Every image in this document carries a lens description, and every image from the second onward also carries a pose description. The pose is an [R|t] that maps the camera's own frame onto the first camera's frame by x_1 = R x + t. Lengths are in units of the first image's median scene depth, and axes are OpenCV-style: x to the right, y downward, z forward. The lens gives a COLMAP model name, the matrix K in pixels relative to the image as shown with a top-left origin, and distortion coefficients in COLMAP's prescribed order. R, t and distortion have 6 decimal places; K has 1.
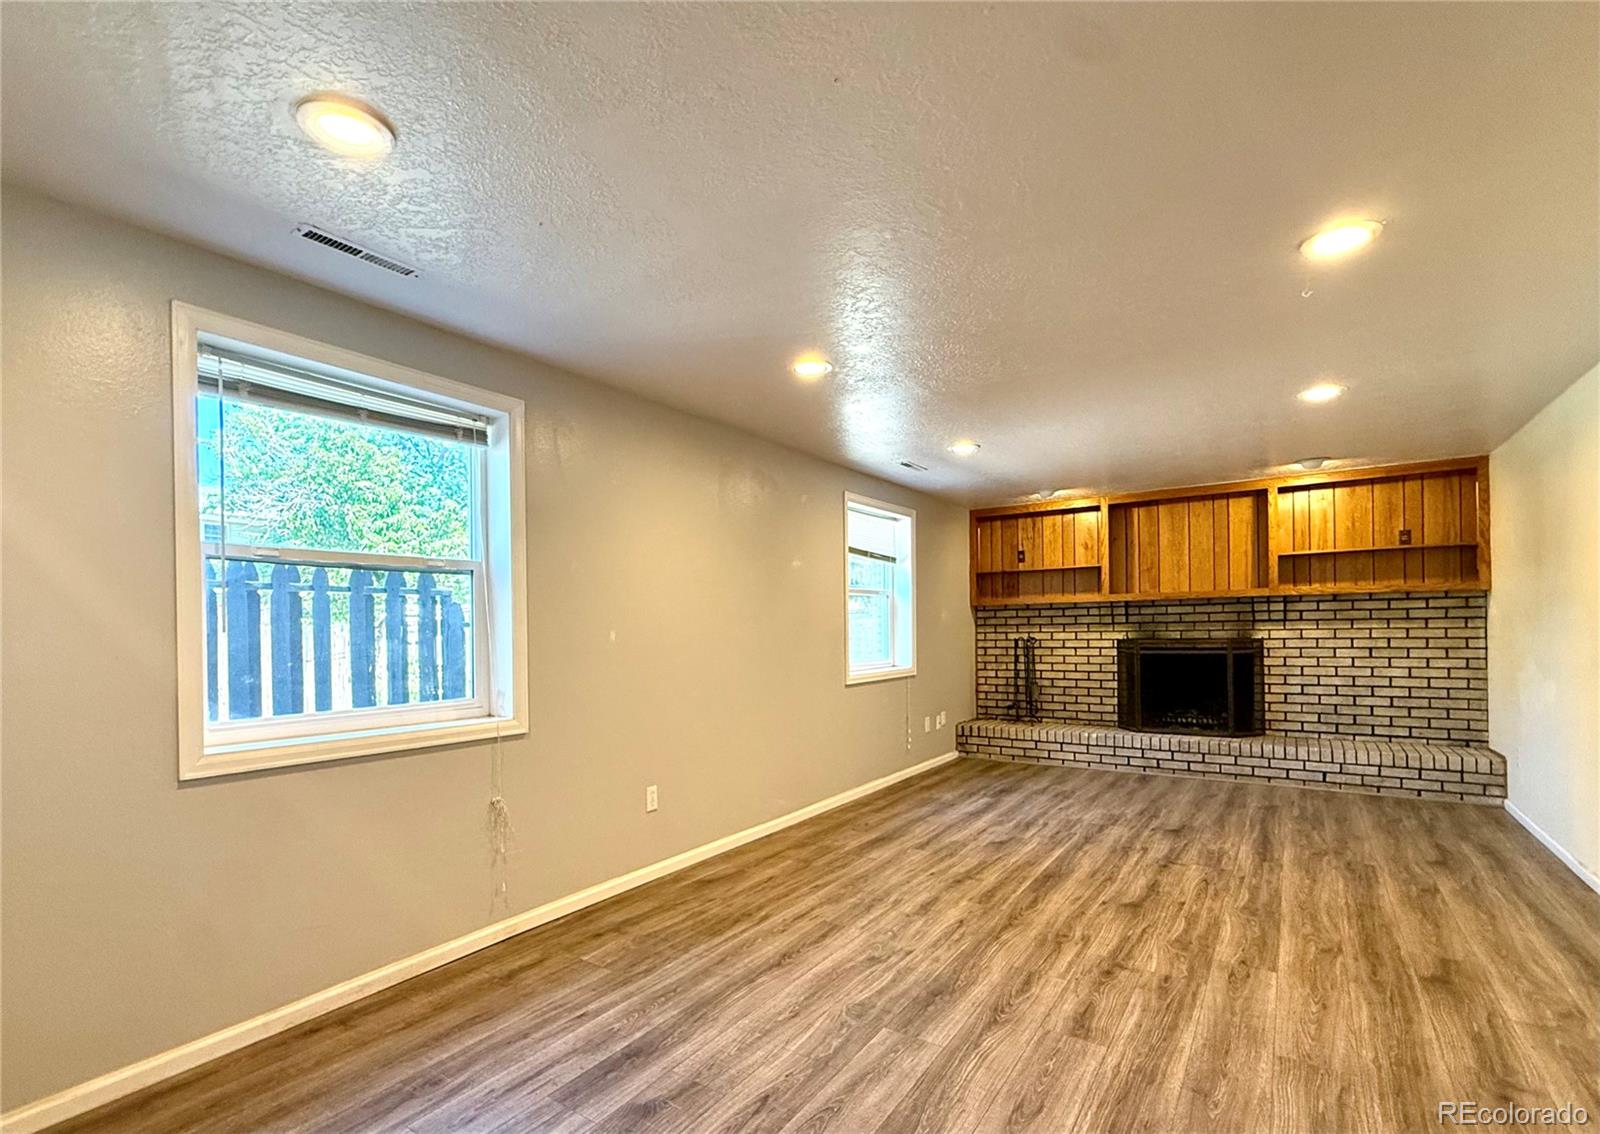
lens RADIAL K [[722.7, 0, 802.0], [0, 722.7, 624.3], [0, 0, 1]] dist [-0.001833, -0.000245]
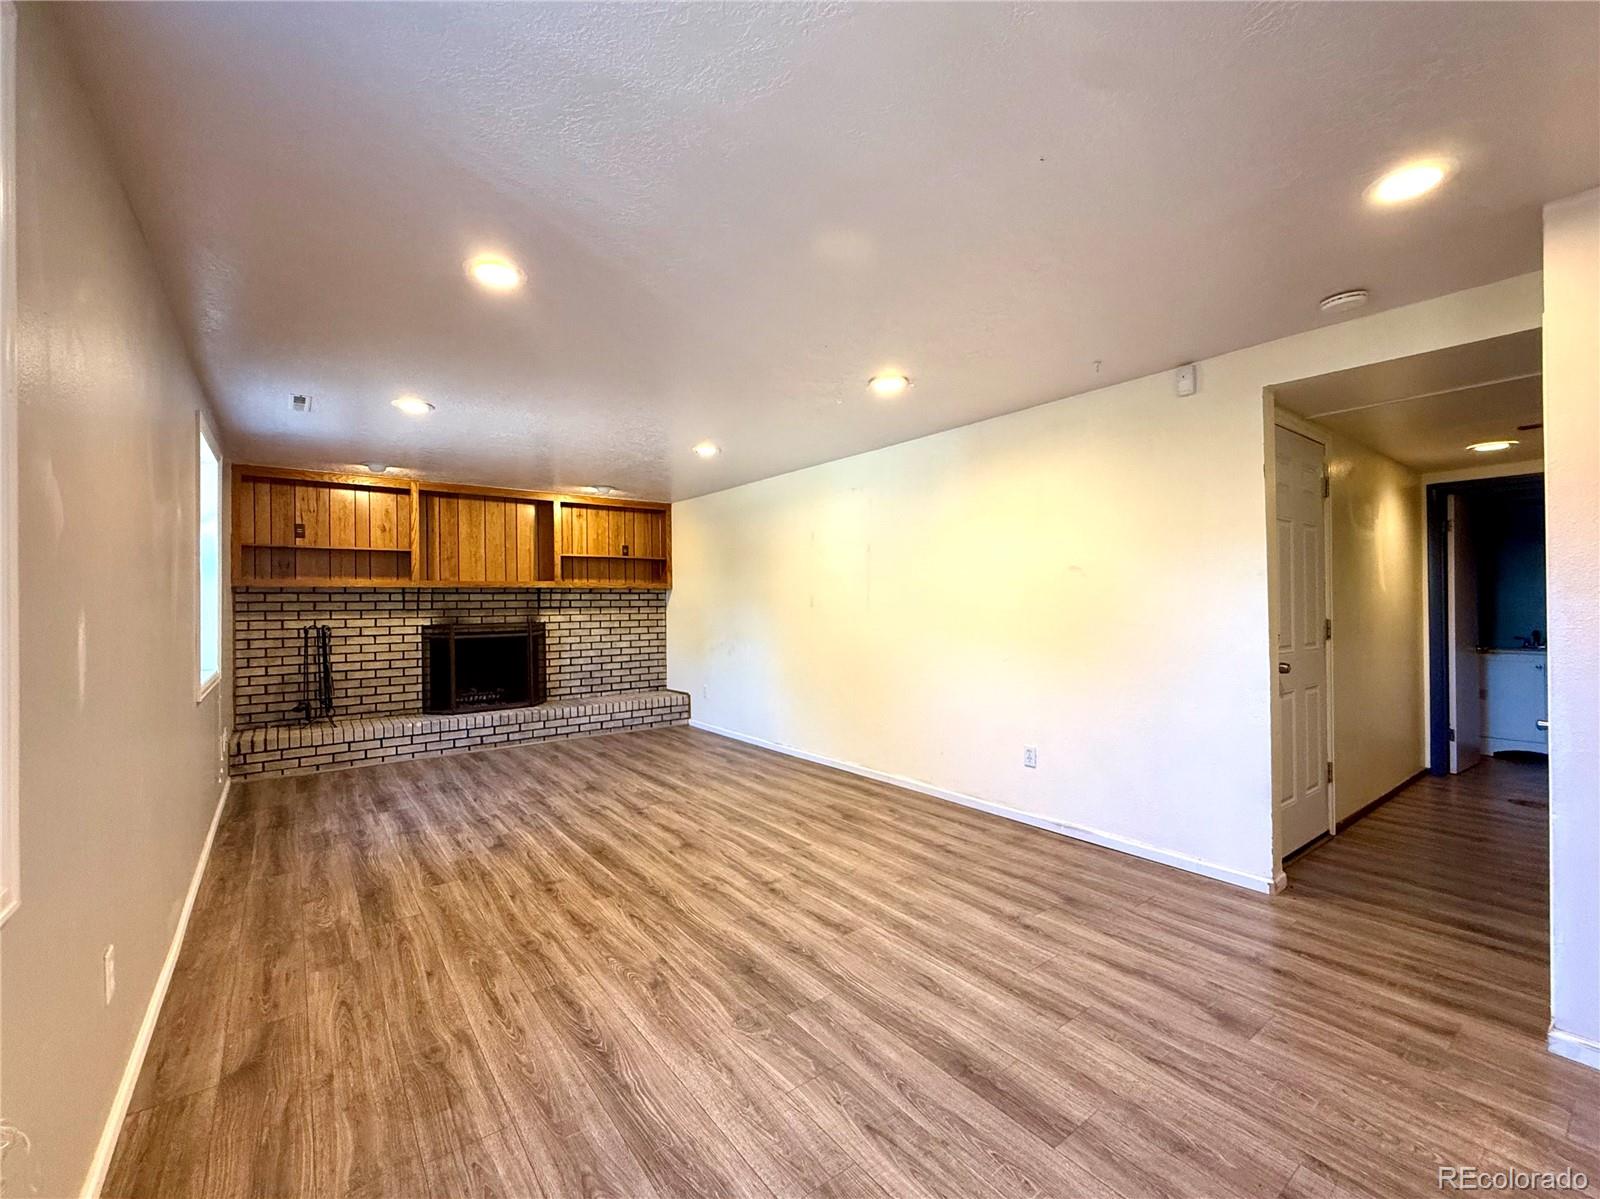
lens RADIAL K [[660.4, 0, 761.3], [0, 660.4, 601.0], [0, 0, 1]] dist [0.001341, 0.000036]
pose [[0.347379, 0.014269, 0.937616, -0.337523], [-0.001888, 0.999893, -0.014517, -0.001138], [-0.937723, 0.003273, 0.347369, 0.314638]]
